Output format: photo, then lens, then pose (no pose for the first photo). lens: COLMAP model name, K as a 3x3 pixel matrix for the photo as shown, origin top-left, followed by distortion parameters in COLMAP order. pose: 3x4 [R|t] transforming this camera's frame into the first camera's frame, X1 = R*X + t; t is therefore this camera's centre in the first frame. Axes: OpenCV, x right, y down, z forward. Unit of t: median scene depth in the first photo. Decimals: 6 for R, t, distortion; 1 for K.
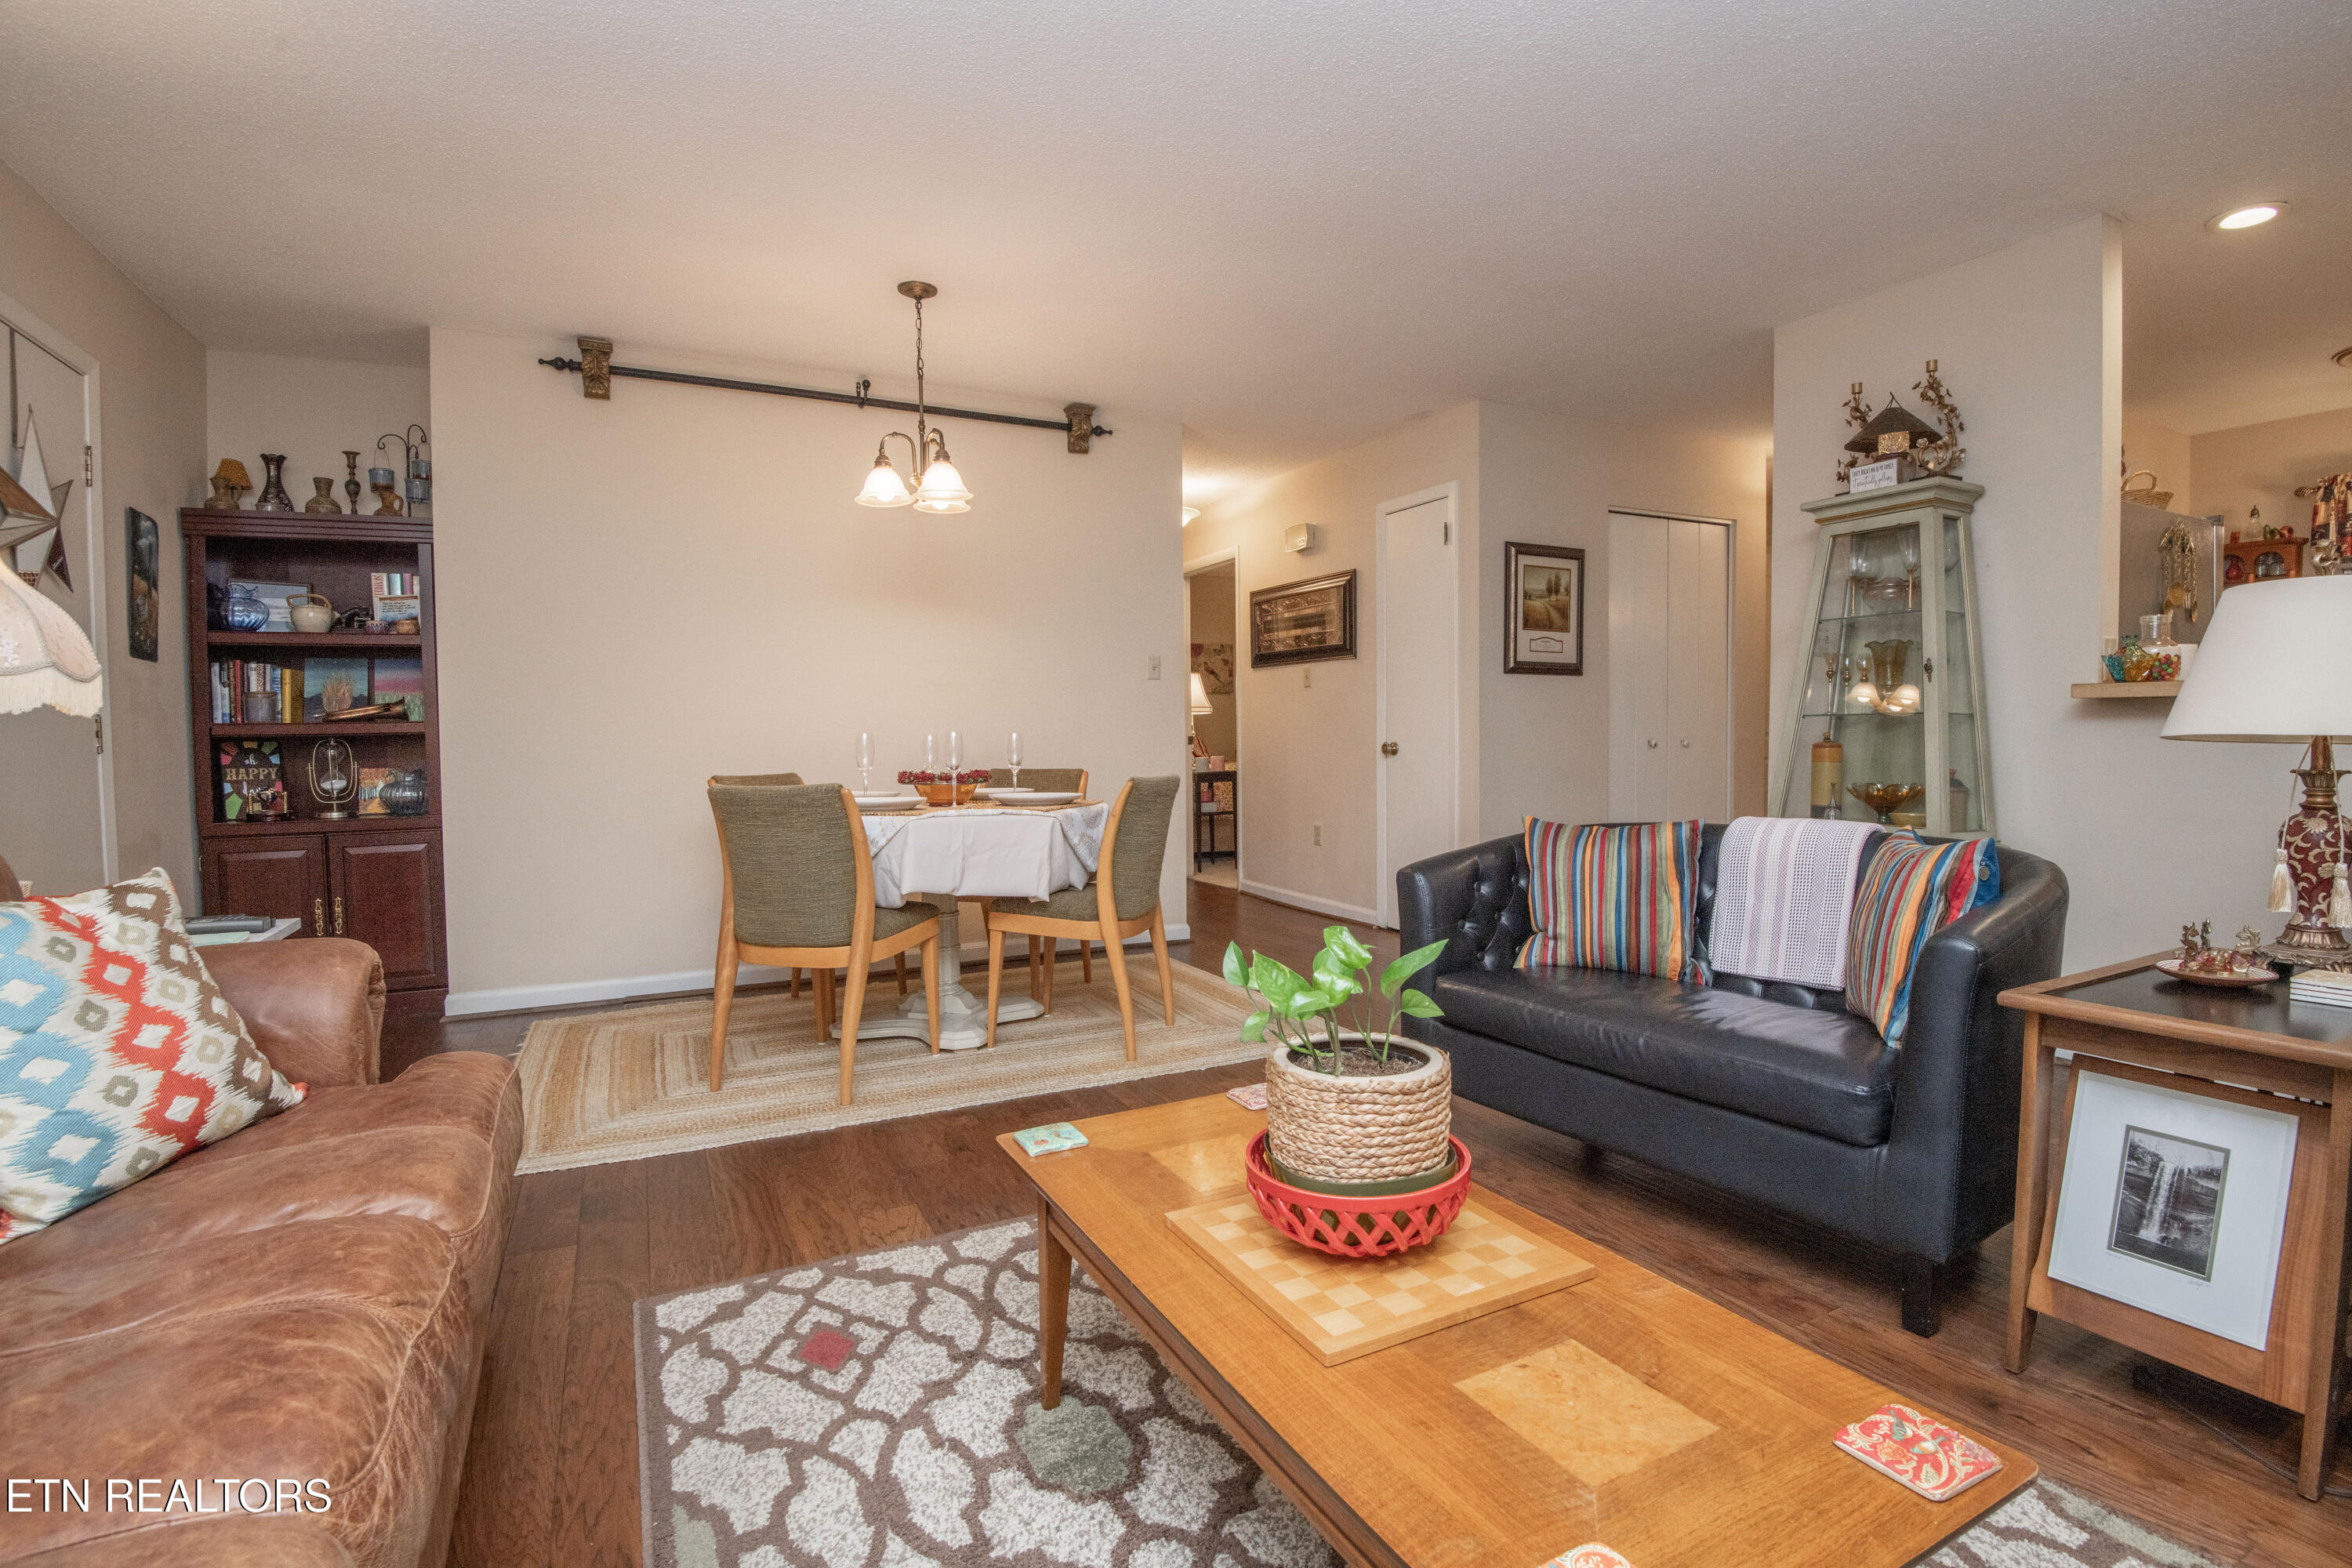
lens RADIAL K [[1083.5, 0, 1183.2], [0, 1083.5, 784.5], [0, 0, 1]] dist [-0.019436, -0.014572]
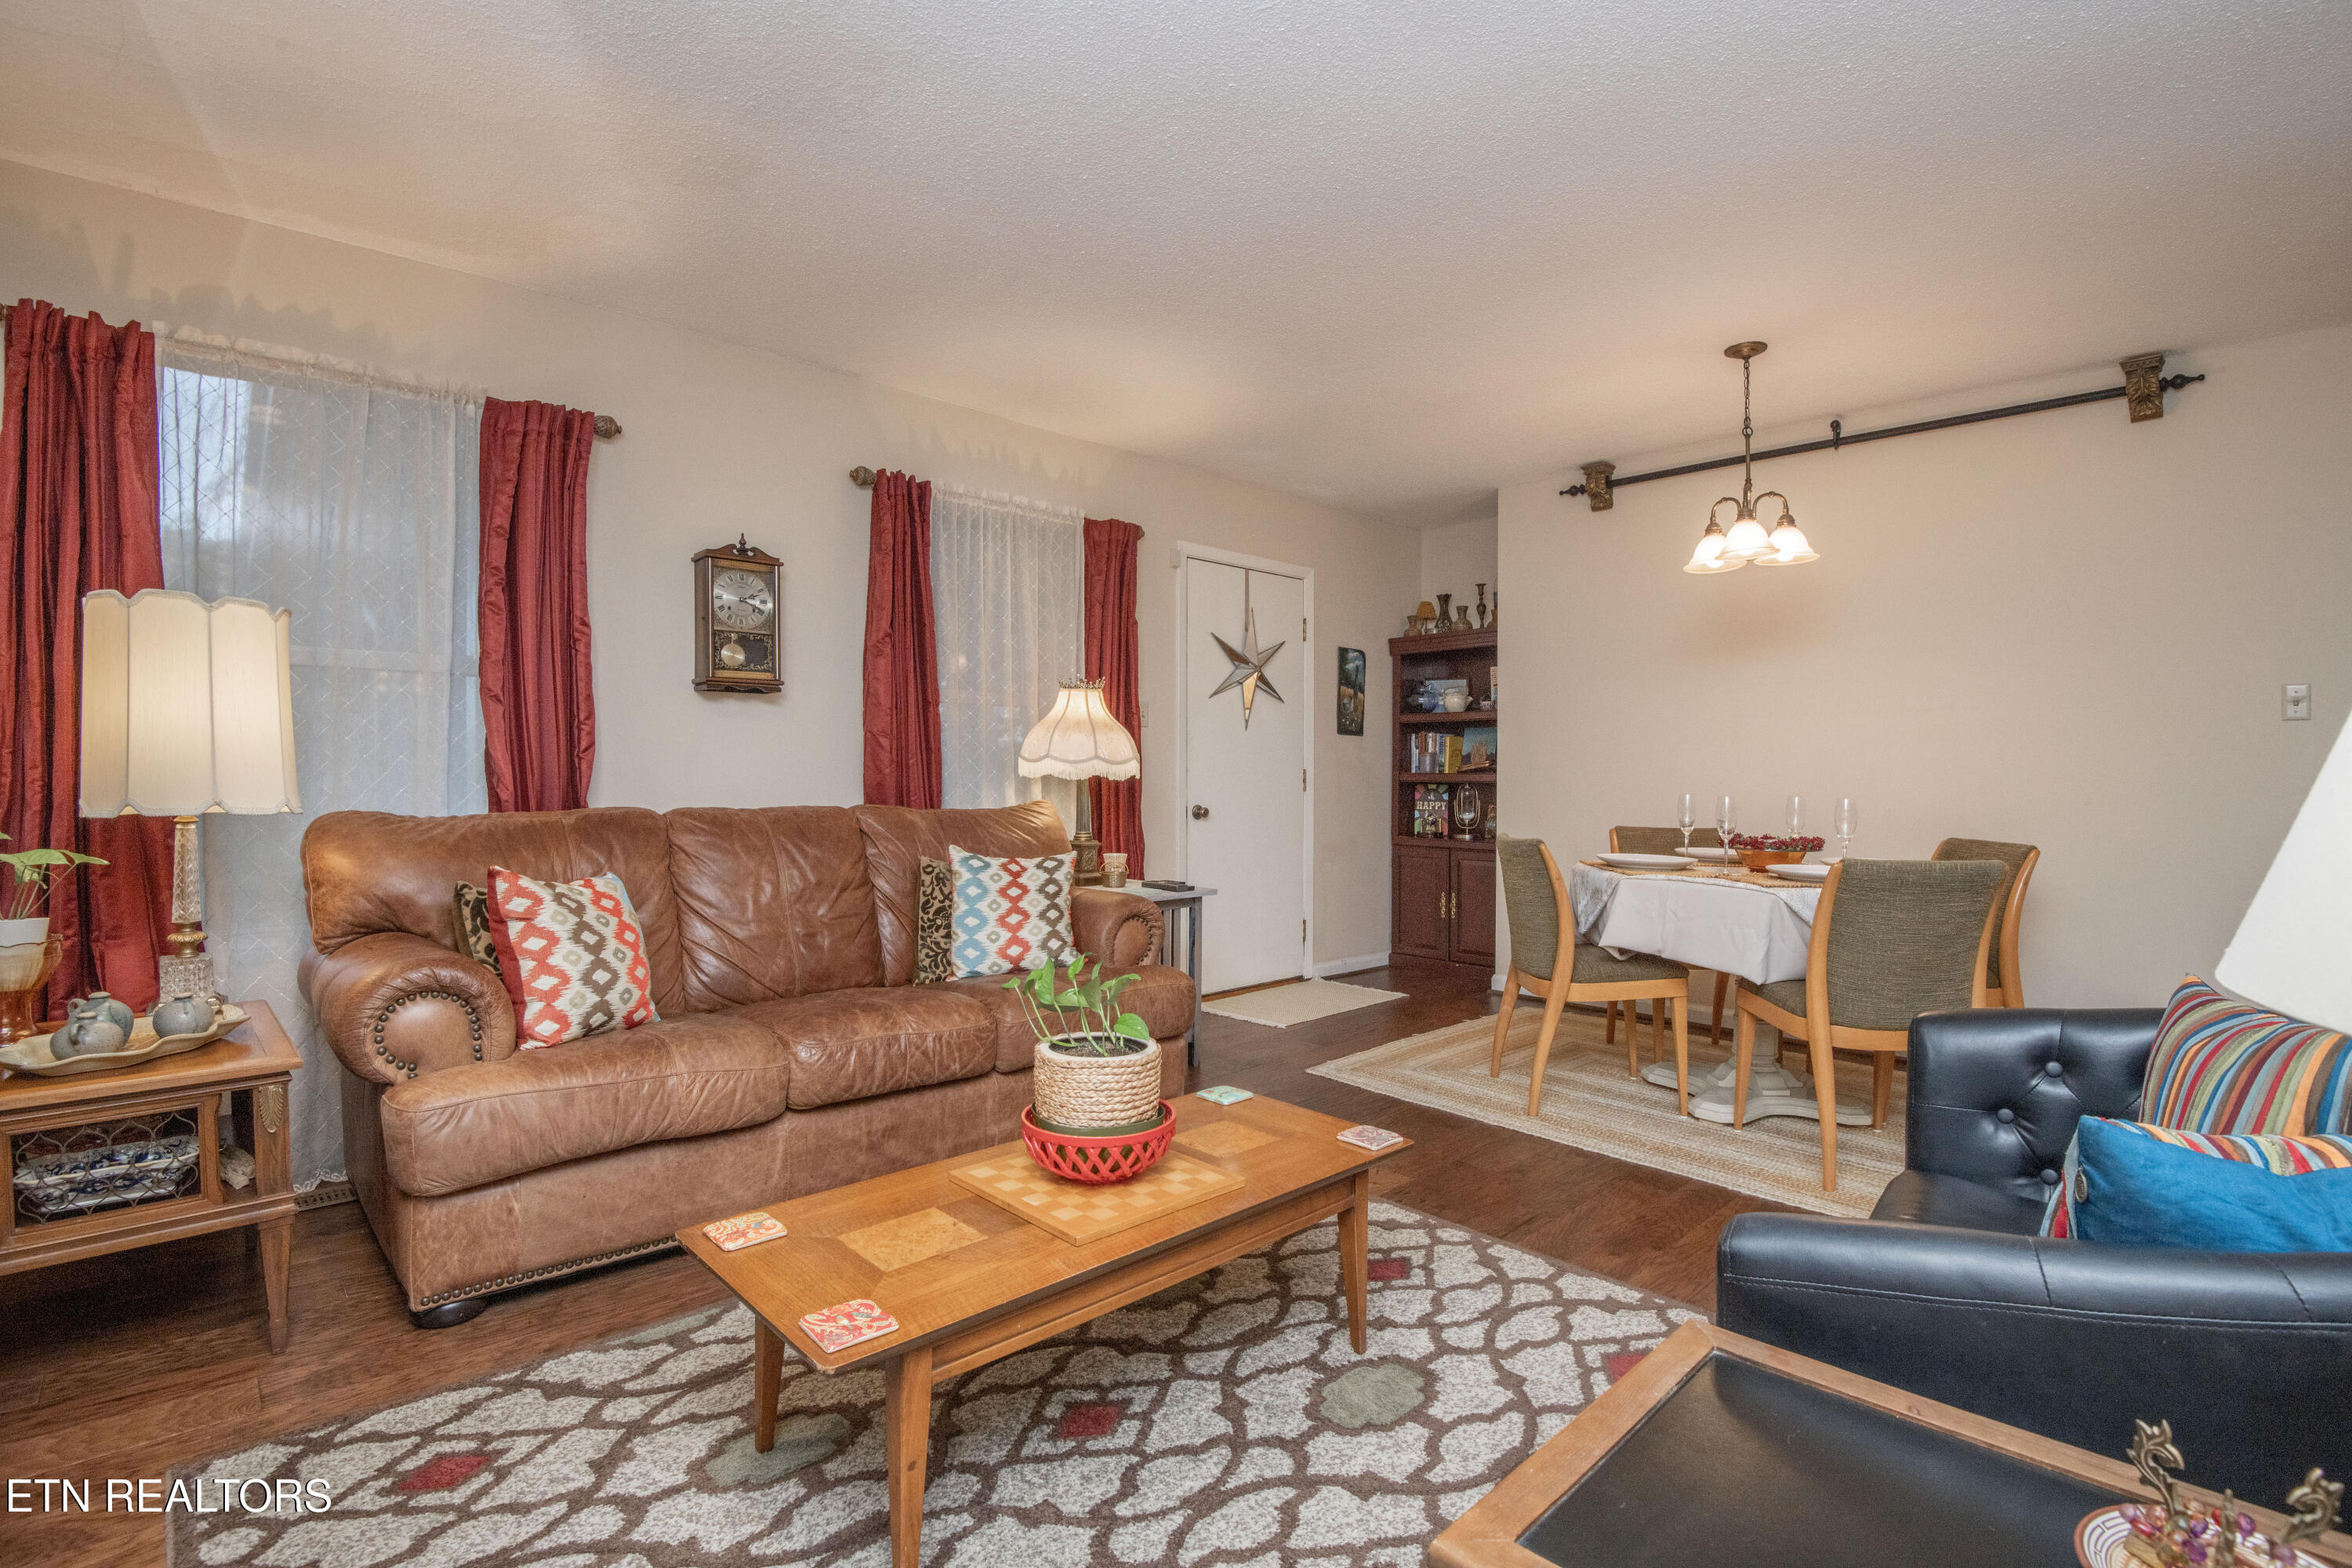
lens RADIAL K [[1083.5, 0, 1188.8], [0, 1083.5, 778.4], [0, 0, 1]] dist [-0.019436, -0.014572]
pose [[0.286087, 0.018604, -0.958023, 1.007181], [-0.050678, 0.998706, 0.004261, -0.075933], [0.956863, 0.047331, 0.286659, 0.436199]]
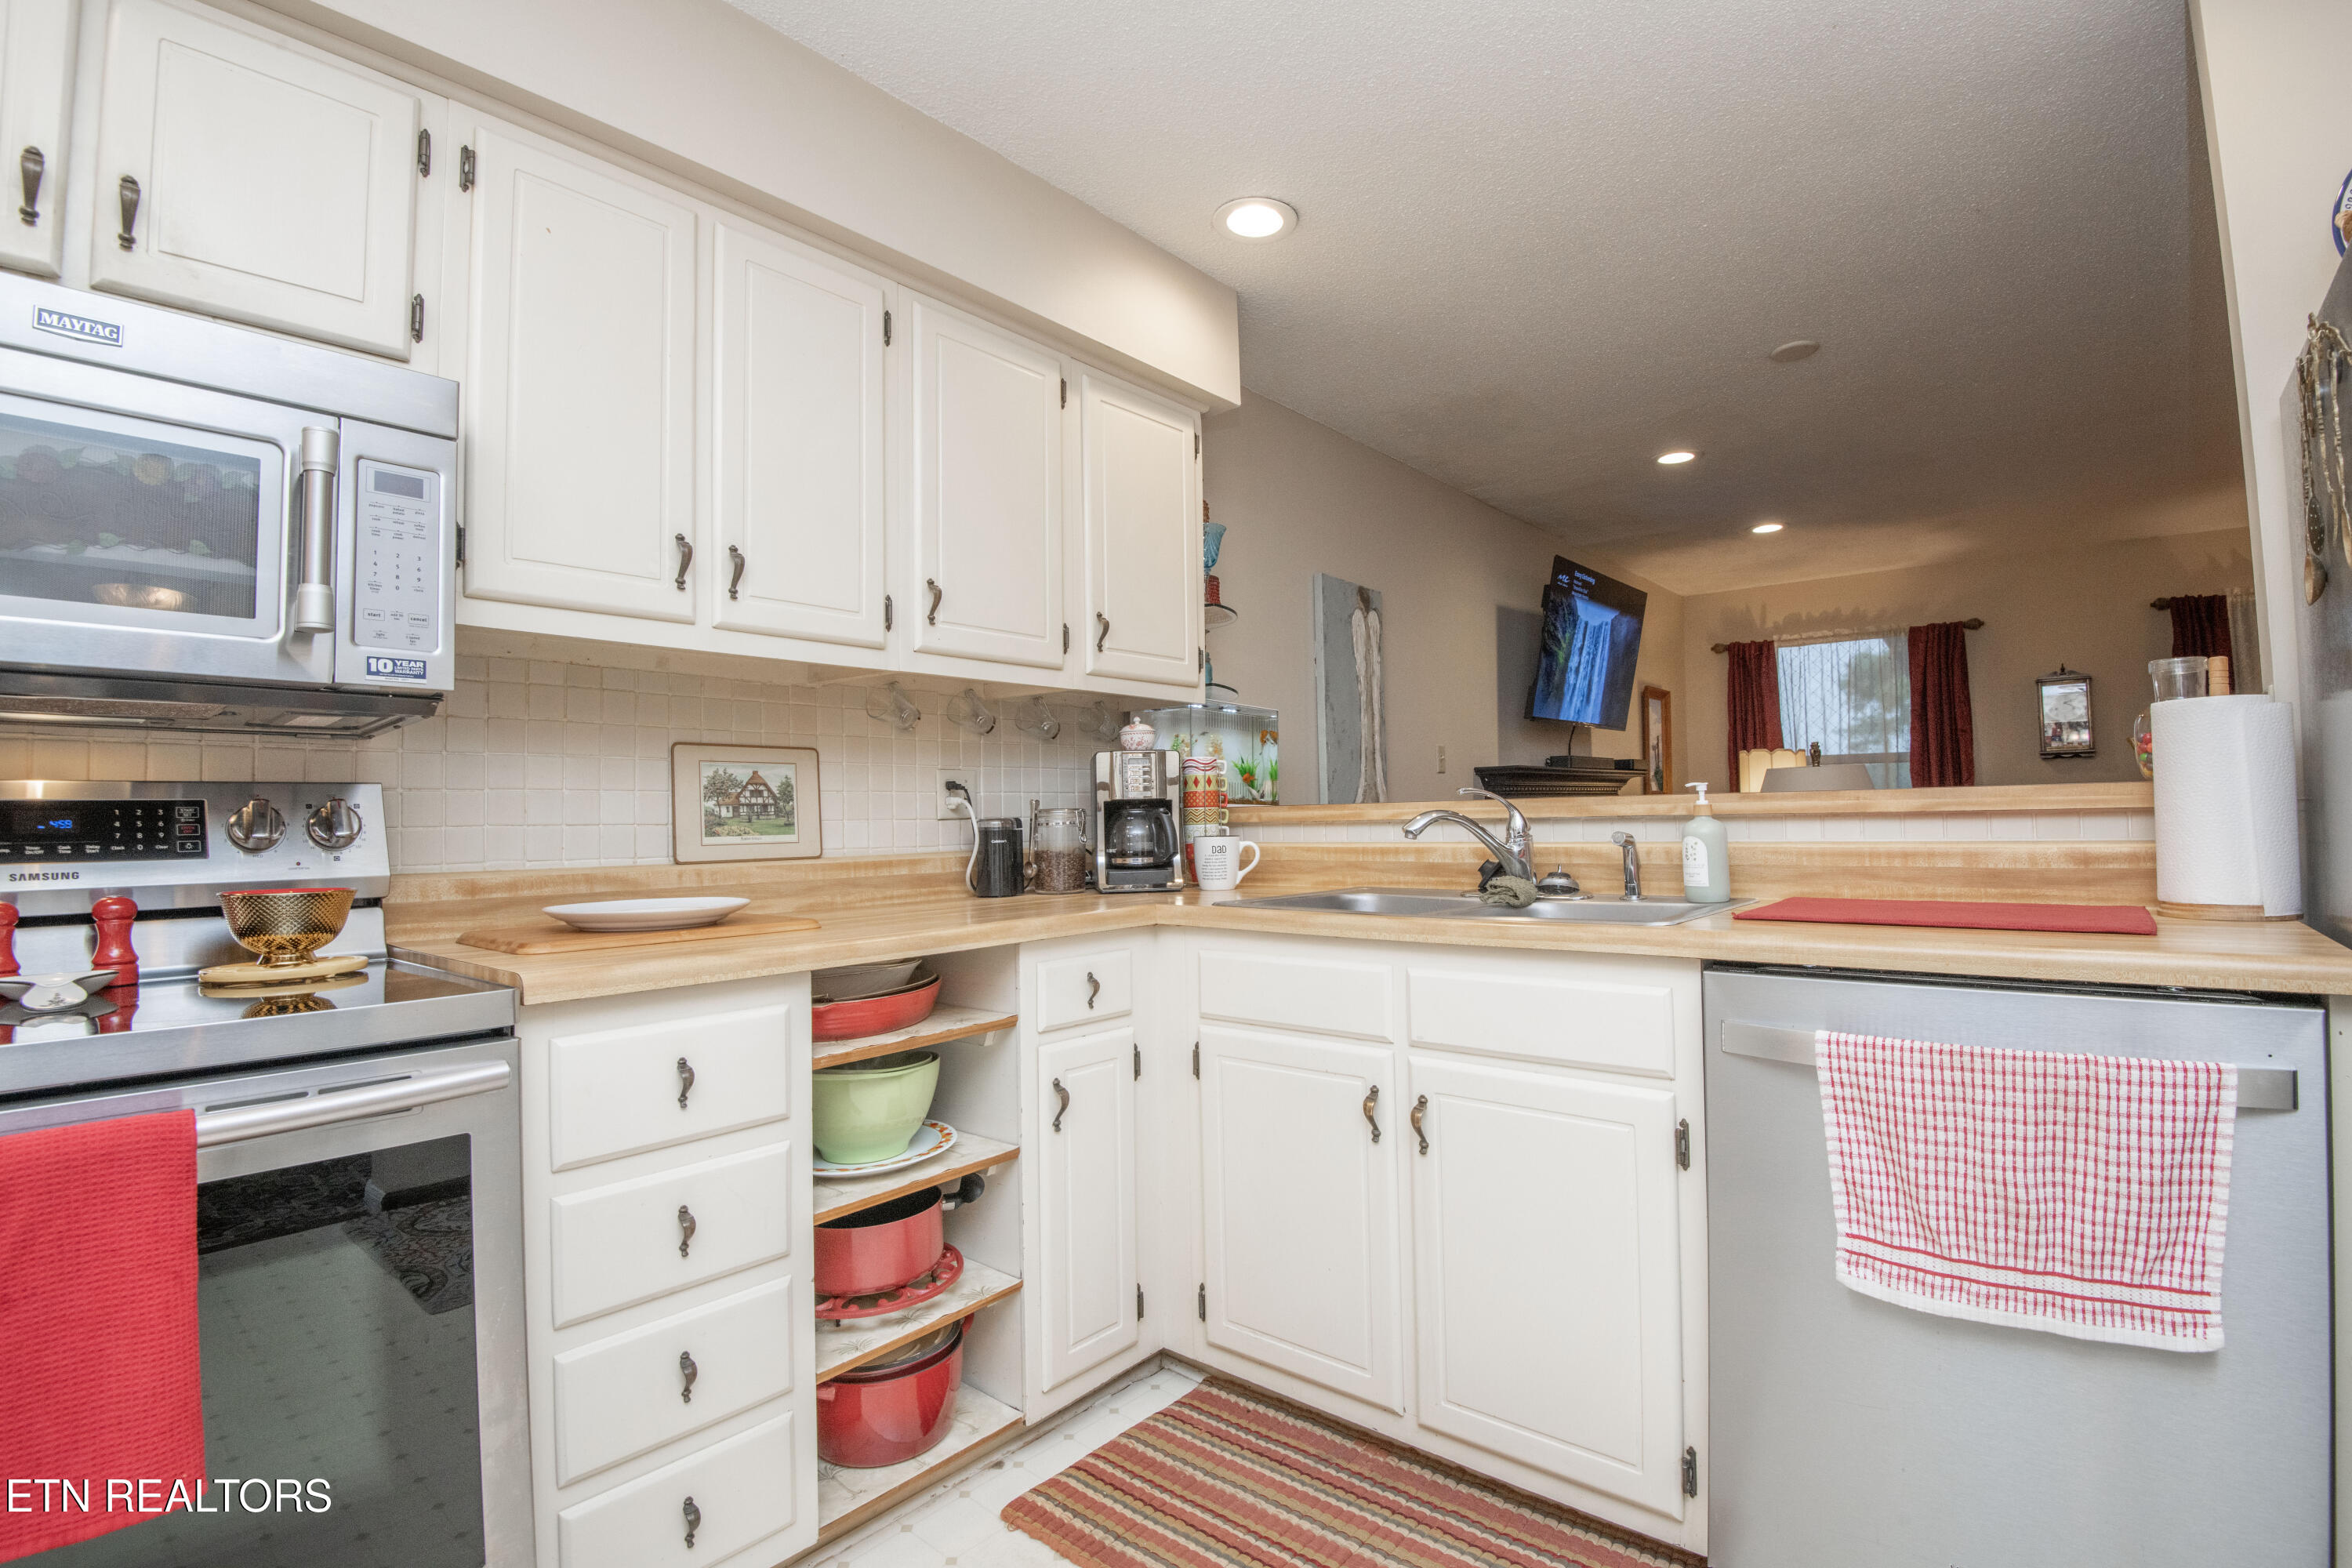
lens RADIAL K [[1083.5, 0, 1184.3], [0, 1083.5, 777.8], [0, 0, 1]] dist [-0.019436, -0.014572]
pose [[-0.923306, 0.010847, -0.383913, 2.429134], [0.008299, 0.999931, 0.008294, -0.162966], [0.383976, 0.004471, -0.923332, 1.971340]]
